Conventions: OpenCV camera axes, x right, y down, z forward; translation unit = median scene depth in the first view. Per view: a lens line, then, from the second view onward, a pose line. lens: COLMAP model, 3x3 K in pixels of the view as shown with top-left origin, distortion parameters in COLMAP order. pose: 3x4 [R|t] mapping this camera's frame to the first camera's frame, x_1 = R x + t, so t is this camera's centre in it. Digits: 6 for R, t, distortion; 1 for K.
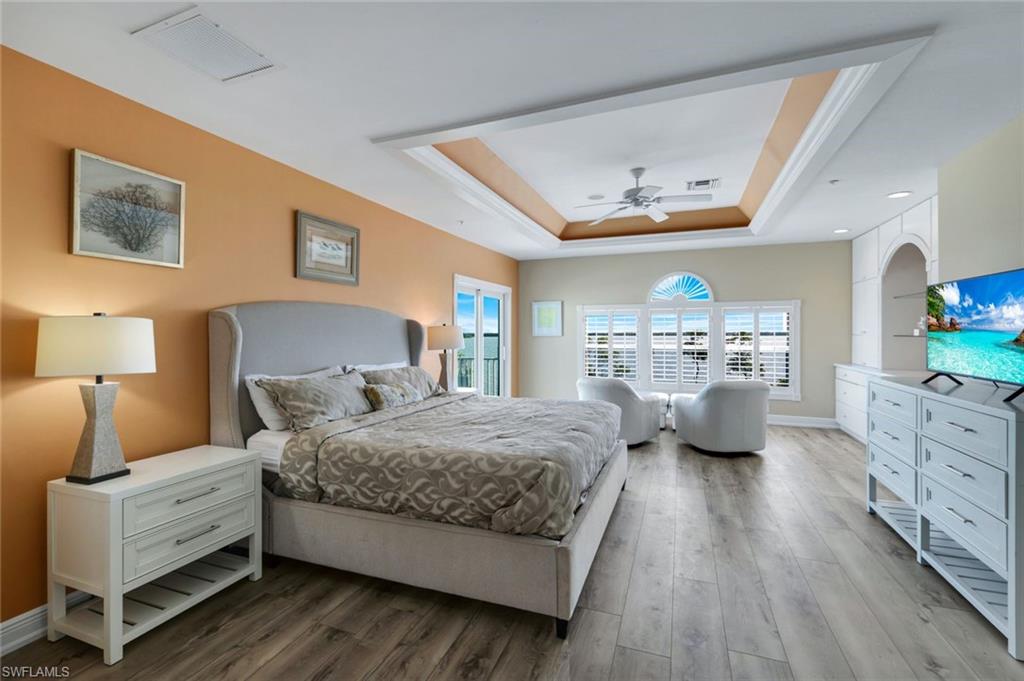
lens RADIAL K [[458.0, 0, 508.5], [0, 458.0, 338.6], [0, 0, 1]] dist [0.004607, -0.000114]
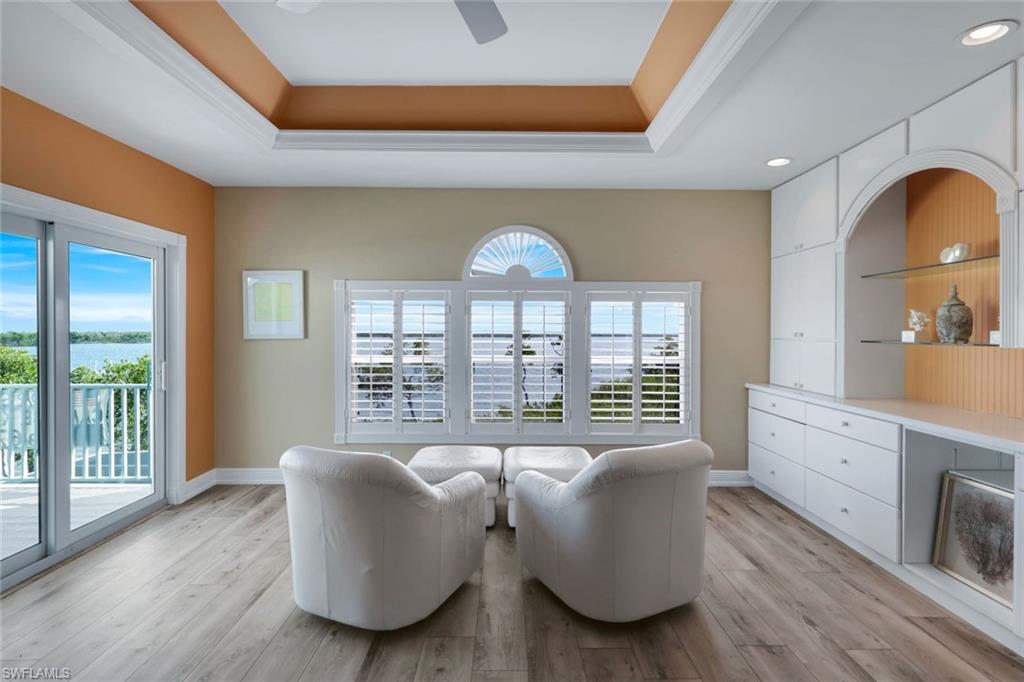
lens RADIAL K [[491.9, 0, 512.2], [0, 491.9, 337.2], [0, 0, 1]] dist [0.000202, 0.000839]
pose [[0.930216, 0.004468, 0.366985, 0.173104], [-0.002223, 0.999976, -0.006541, -0.005566], [-0.367005, 0.005269, 0.930204, 0.528302]]
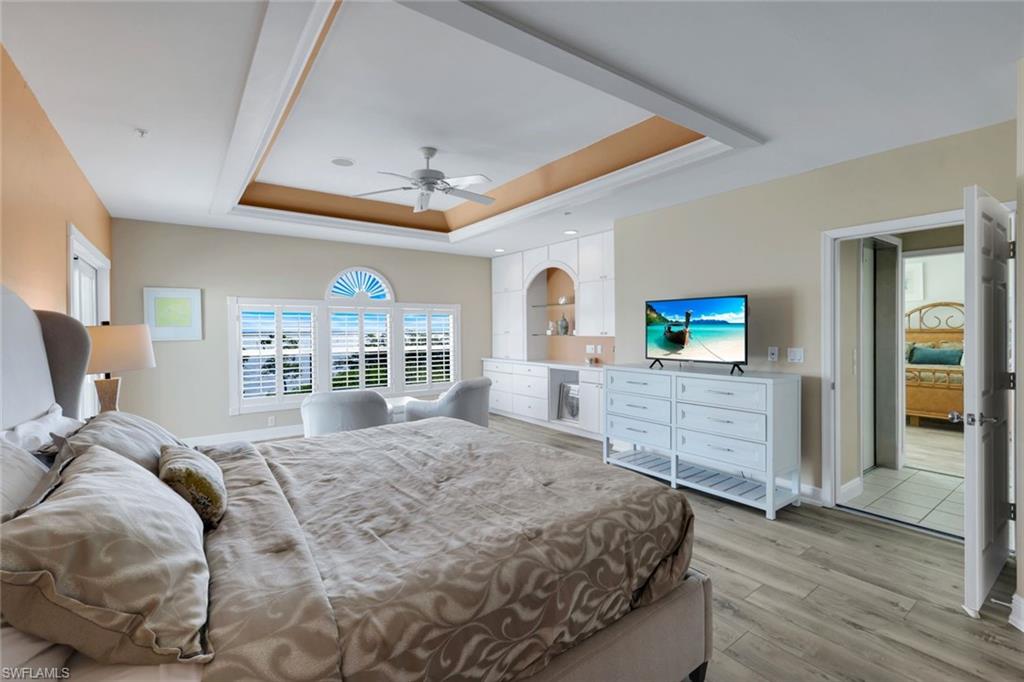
lens RADIAL K [[458.0, 0, 519.8], [0, 458.0, 337.2], [0, 0, 1]] dist [0.004607, -0.000114]
pose [[0.526259, -0.014826, 0.850195, -0.291957], [0.017641, 0.999823, 0.006516, -0.007679], [-0.850141, 0.011570, 0.526428, 0.300832]]
